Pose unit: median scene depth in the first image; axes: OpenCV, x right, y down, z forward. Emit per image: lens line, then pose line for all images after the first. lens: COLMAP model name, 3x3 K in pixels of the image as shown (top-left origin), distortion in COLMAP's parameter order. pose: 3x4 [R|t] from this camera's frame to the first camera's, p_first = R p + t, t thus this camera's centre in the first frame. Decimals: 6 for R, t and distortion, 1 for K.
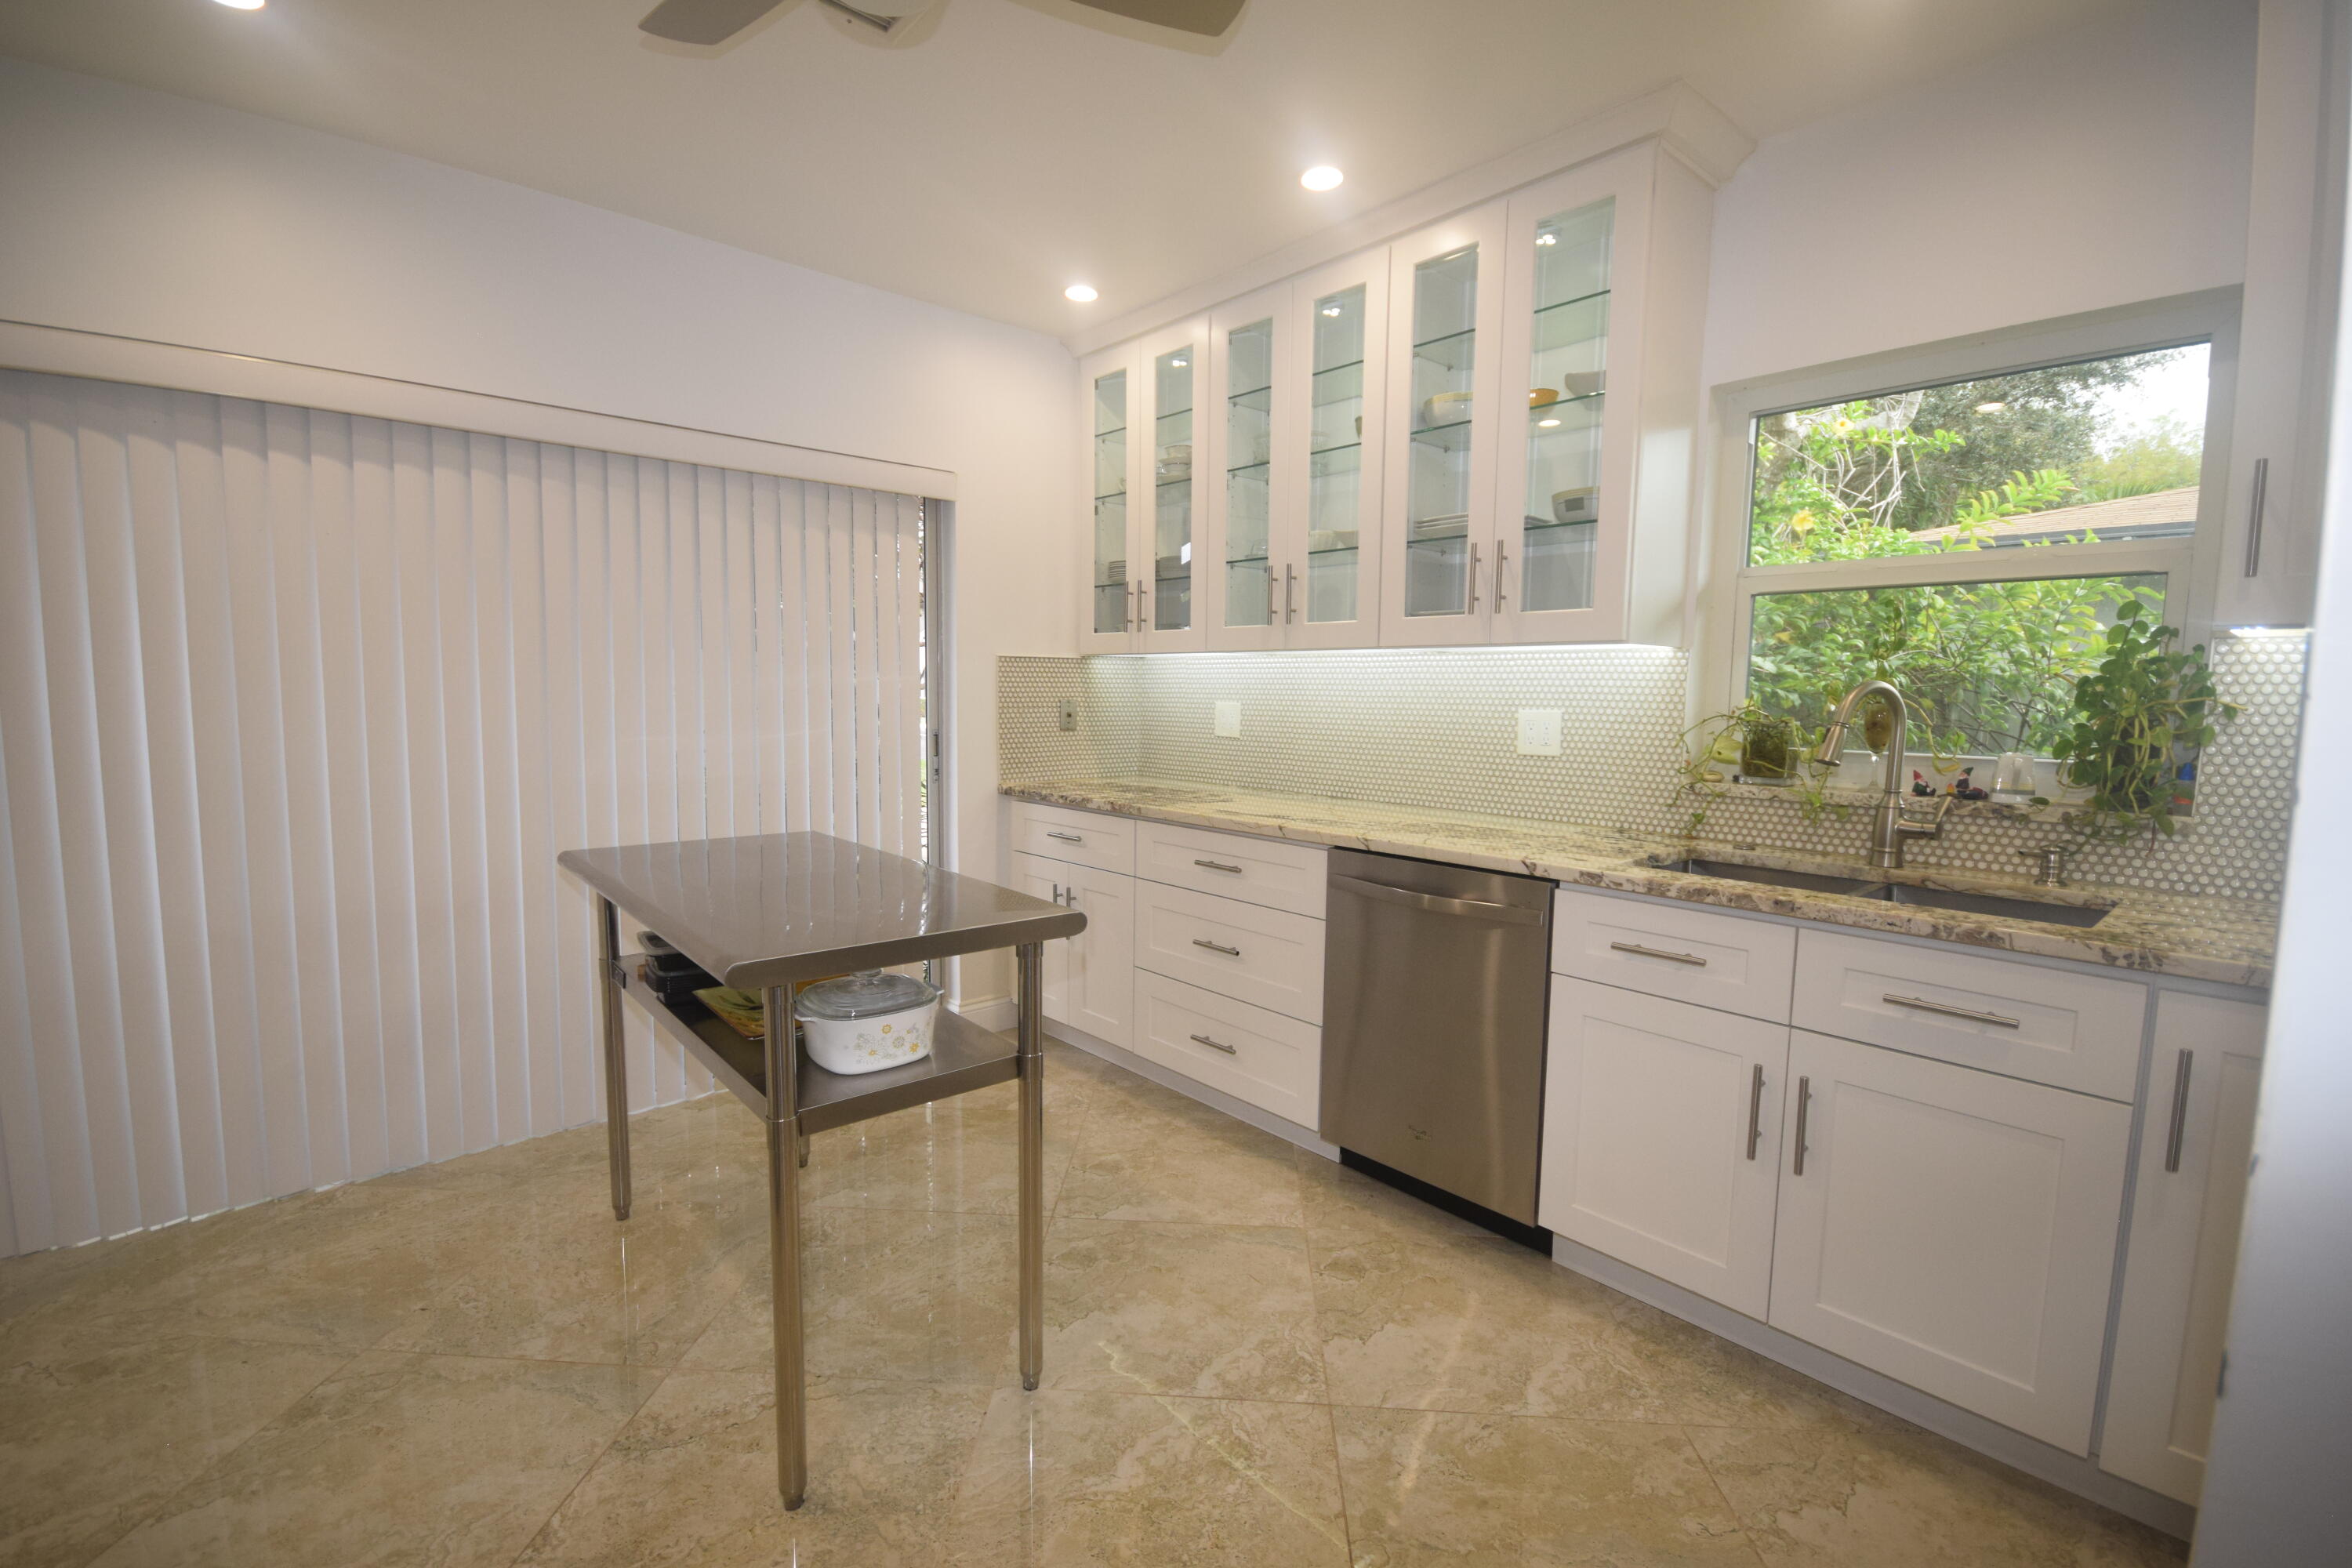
lens RADIAL K [[1044.5, 0, 1154.2], [0, 1044.5, 790.4], [0, 0, 1]] dist [0.004581, -0.004398]
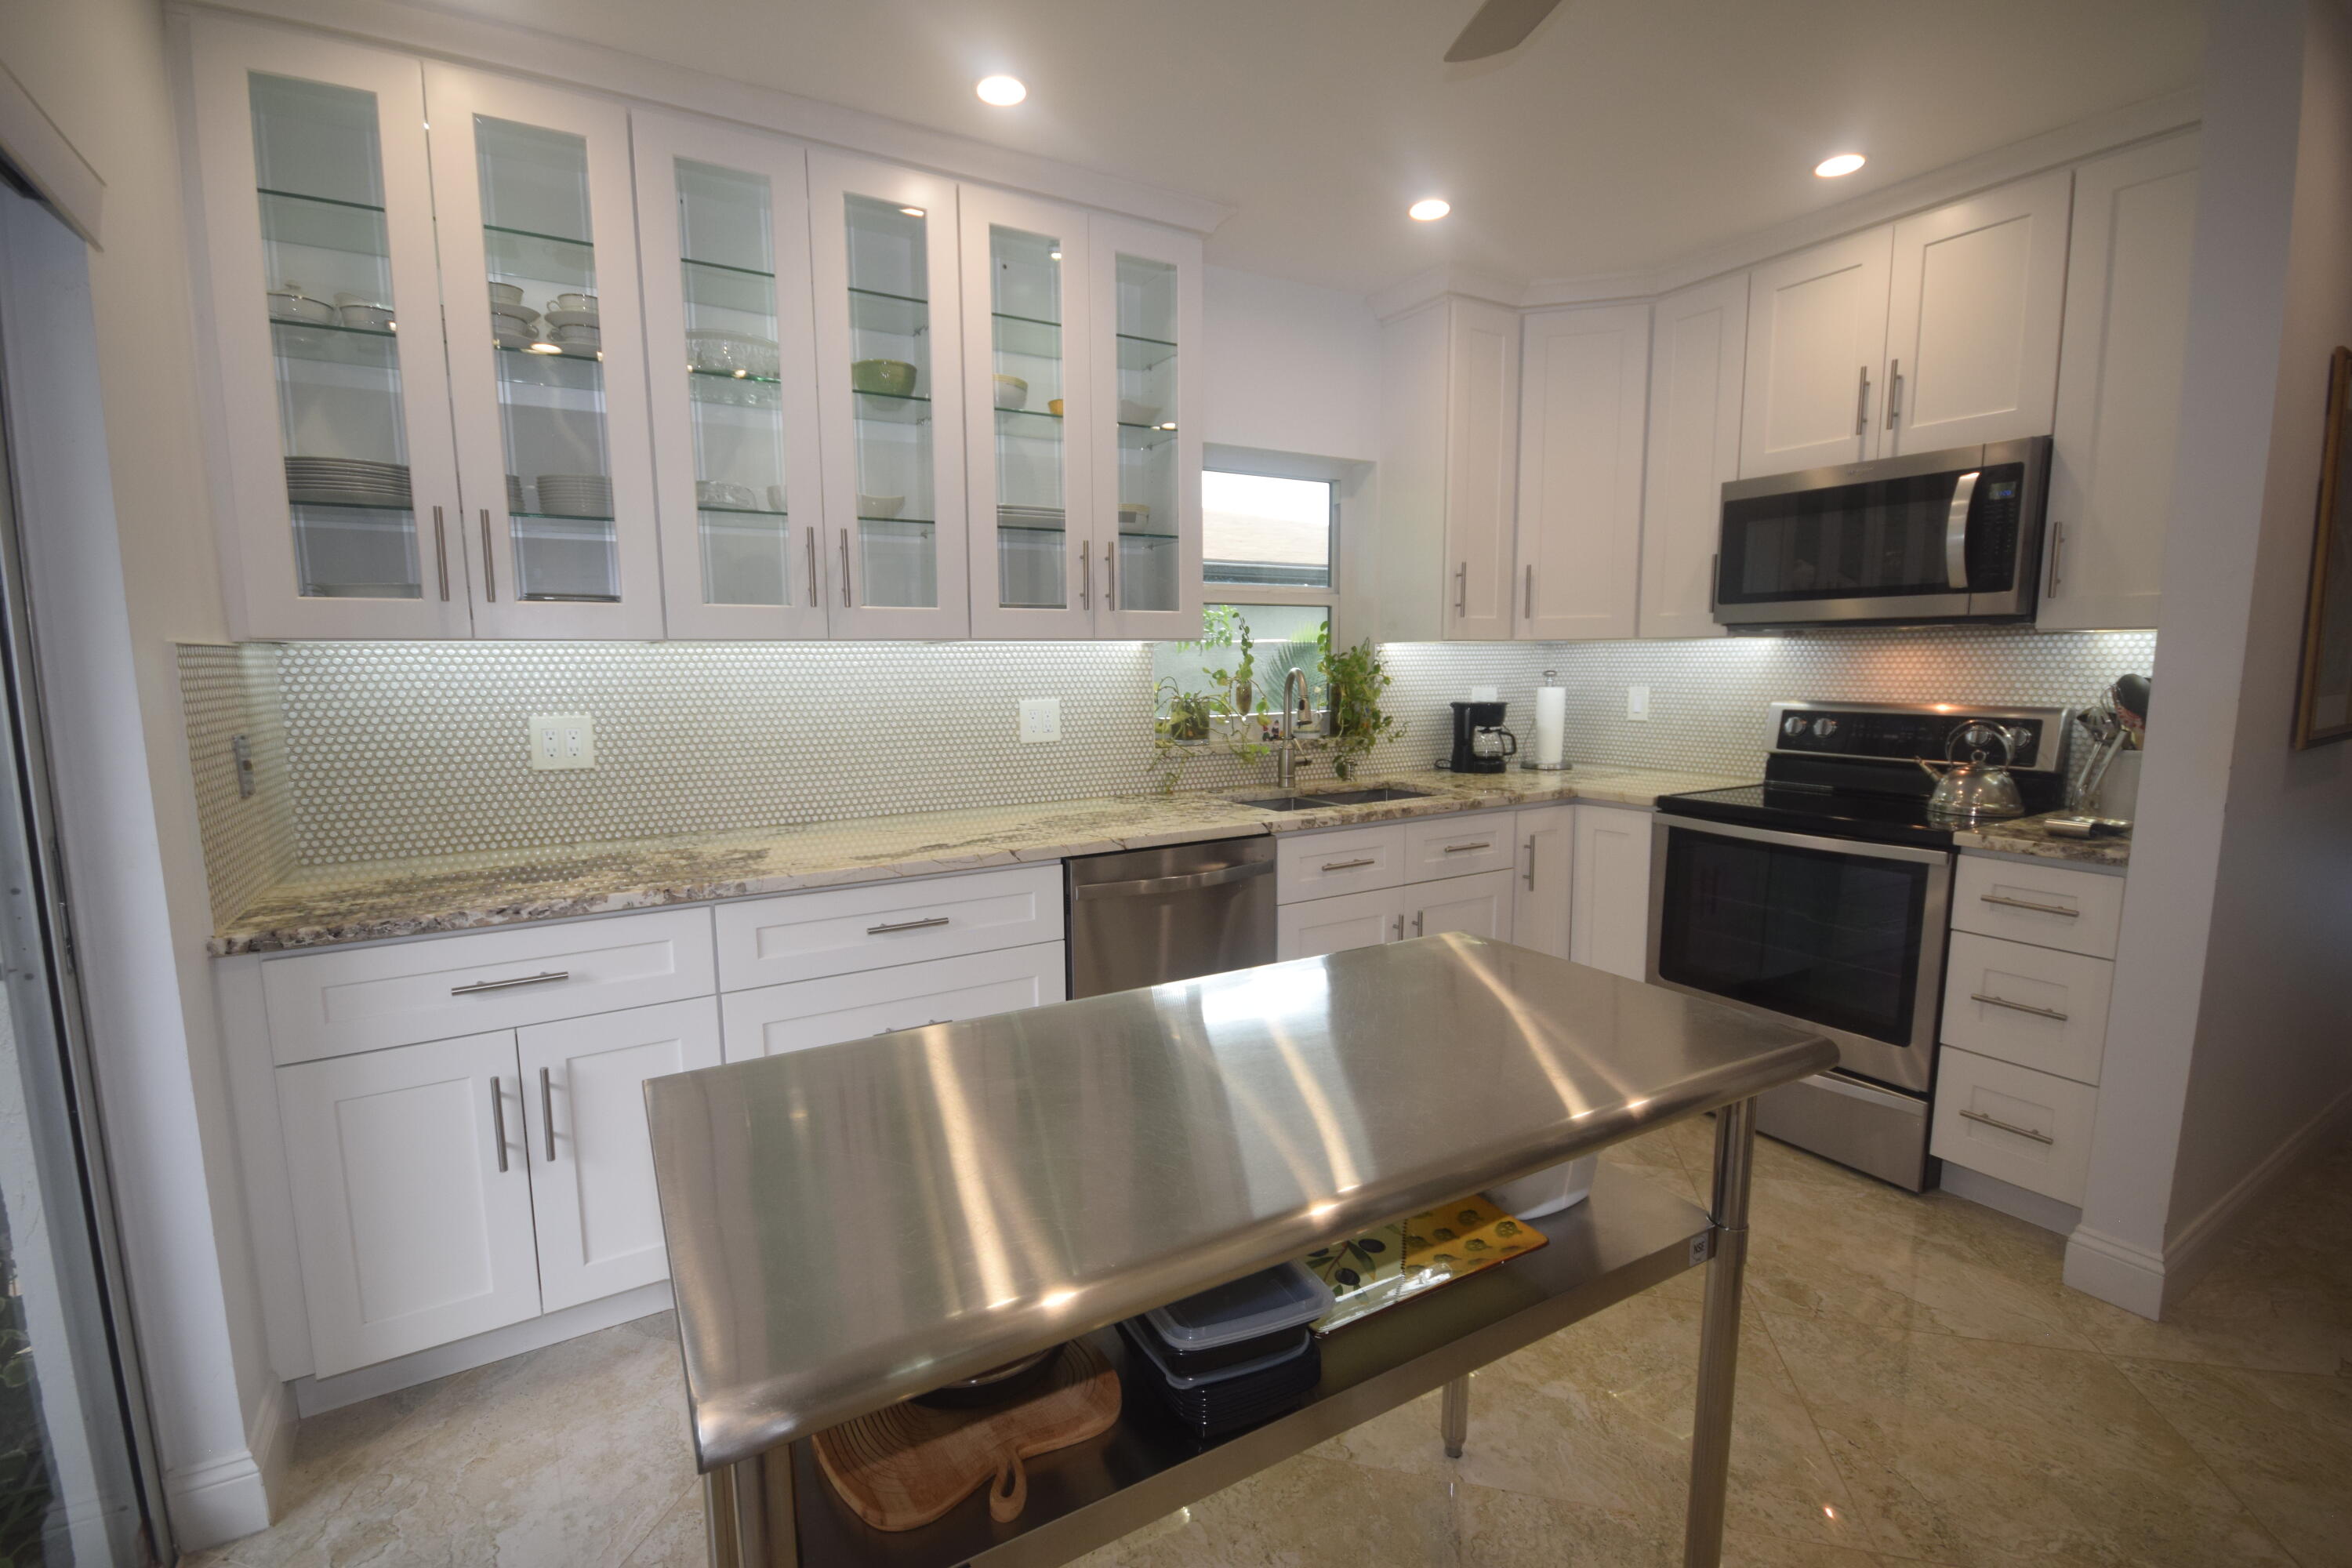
lens RADIAL K [[1044.5, 0, 1160.3], [0, 1044.5, 793.3], [0, 0, 1]] dist [0.004581, -0.004398]
pose [[0.172583, -0.139347, 0.975089, -0.652375], [0.111255, 0.986365, 0.121267, -0.097621], [-0.978692, 0.087555, 0.185733, 0.686524]]
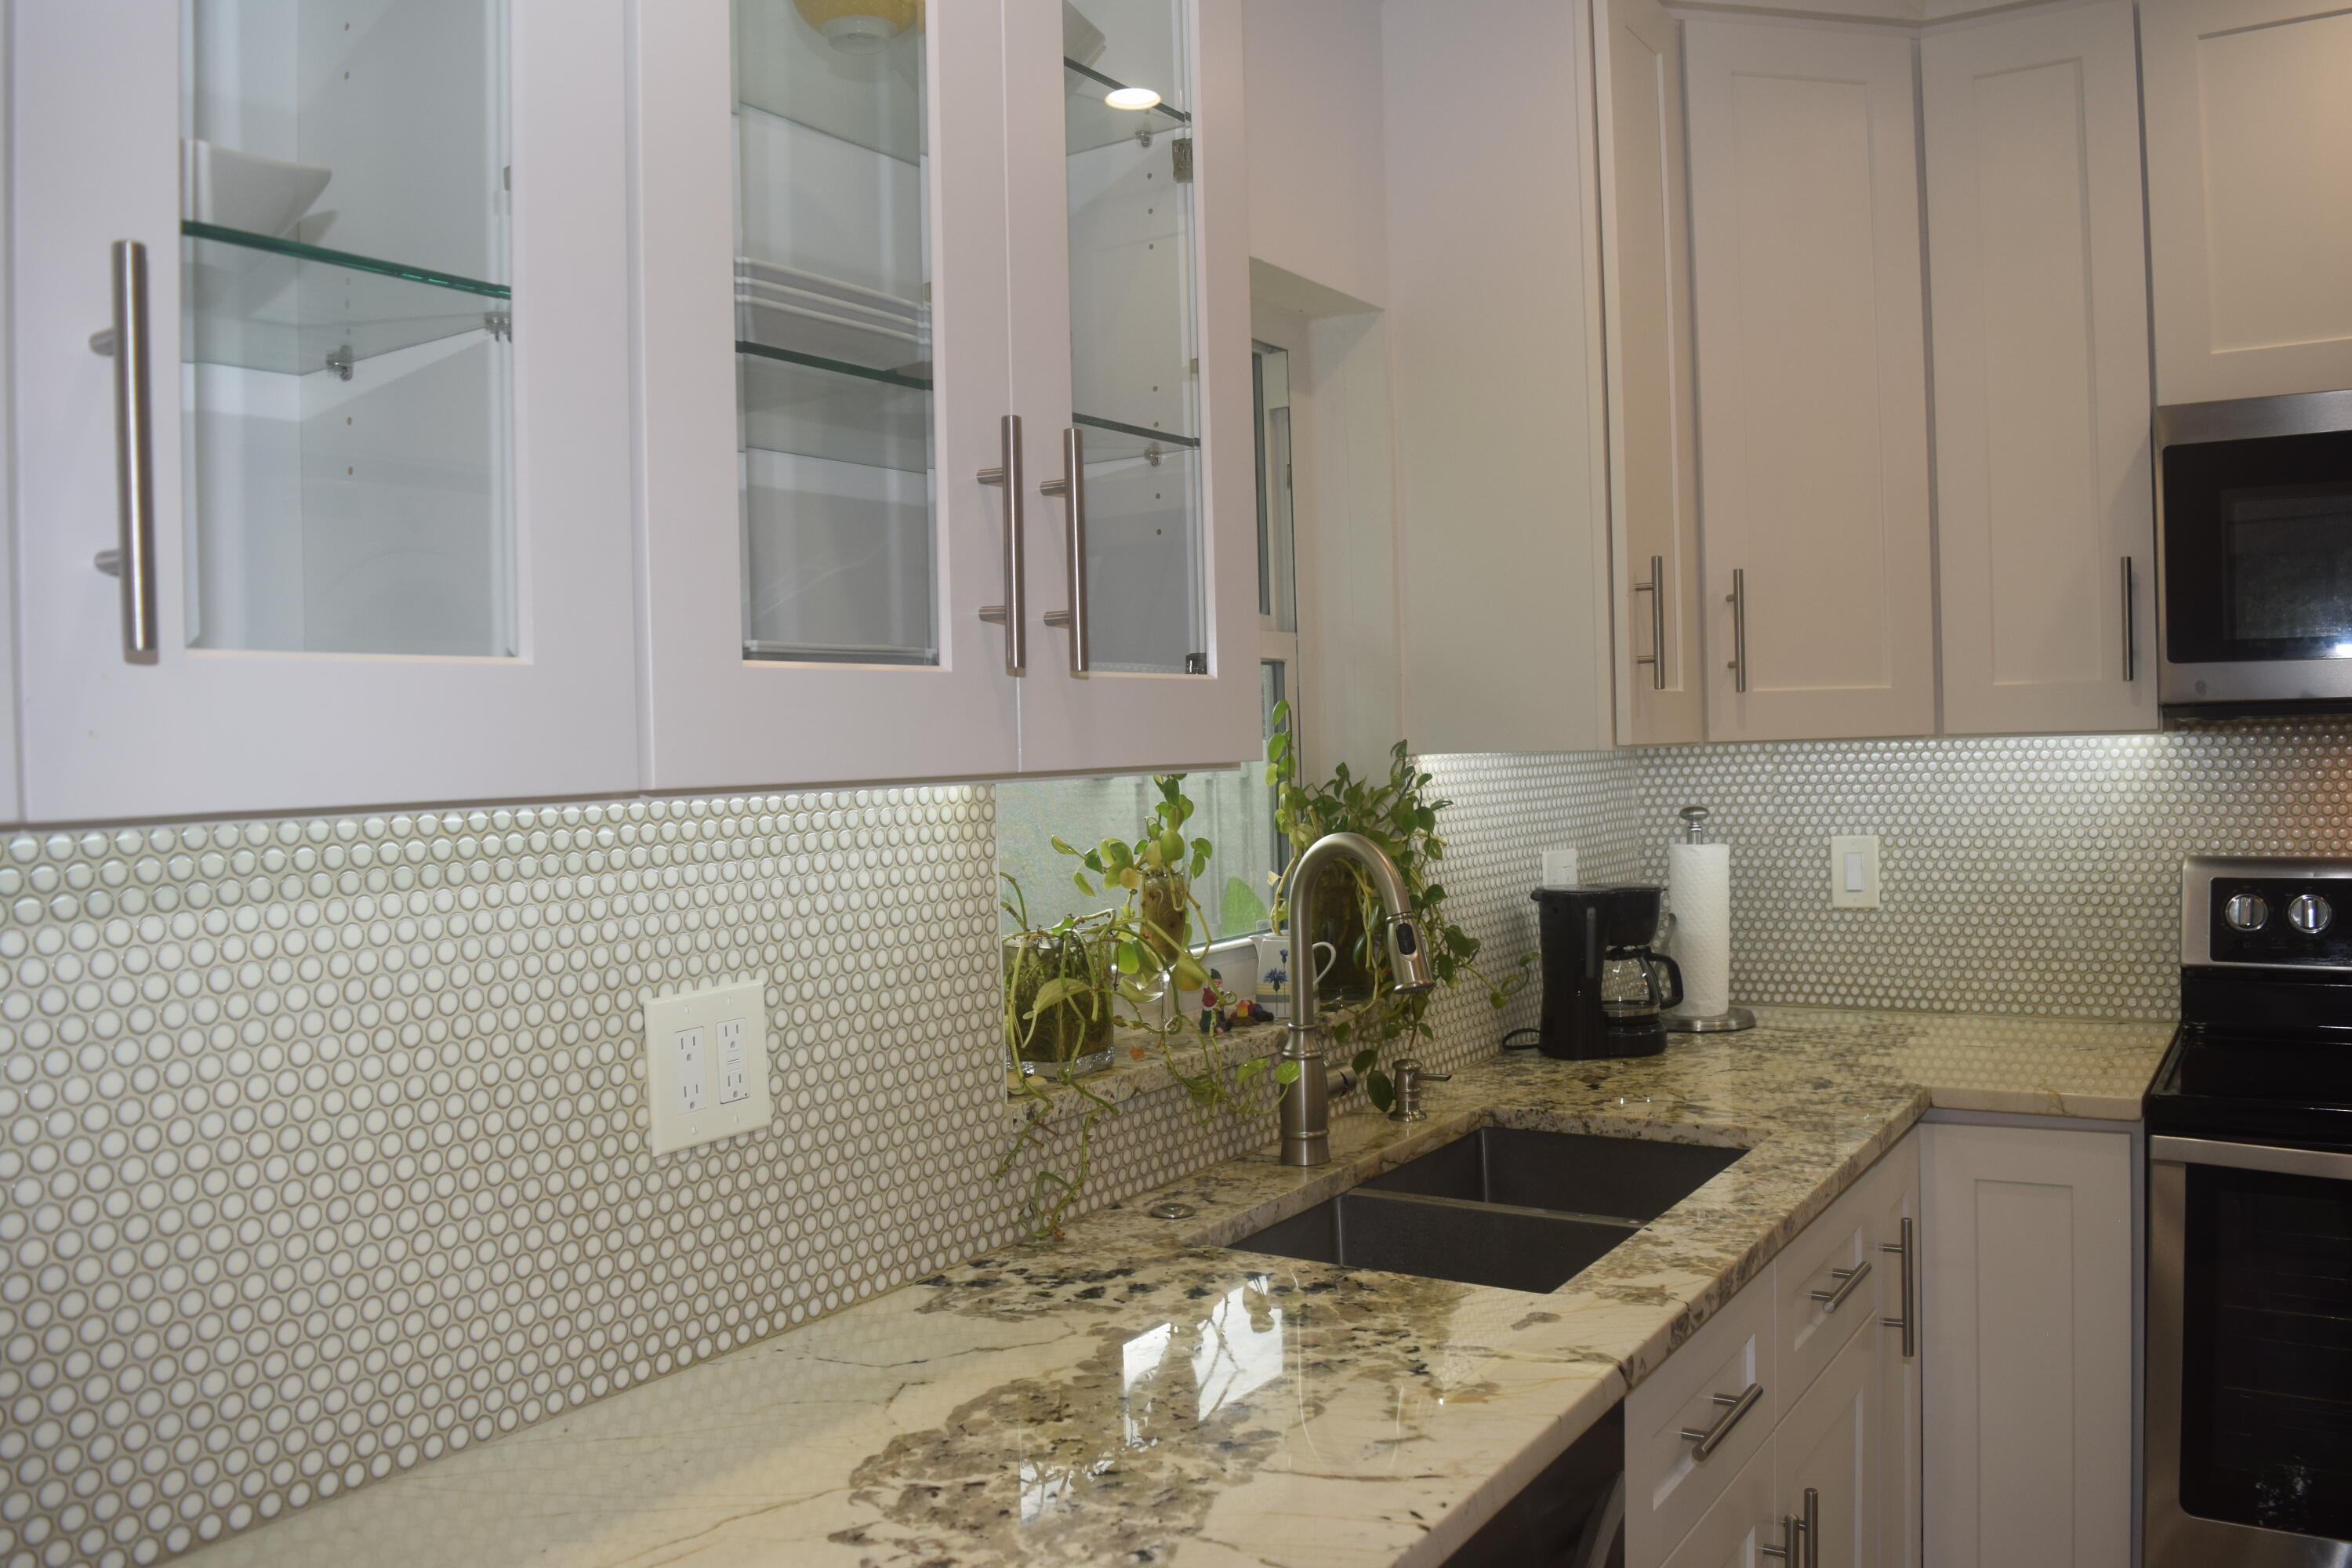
lens RADIAL K [[1861.7, 0, 1176.7], [0, 1861.7, 786.5], [0, 0, 1]] dist [-0.097997, 0.024354]
pose [[-0.286575, -0.027699, 0.957657, -0.166303], [0.121641, 0.990440, 0.065048, -0.150357], [-0.950304, 0.135132, -0.280466, 1.004922]]
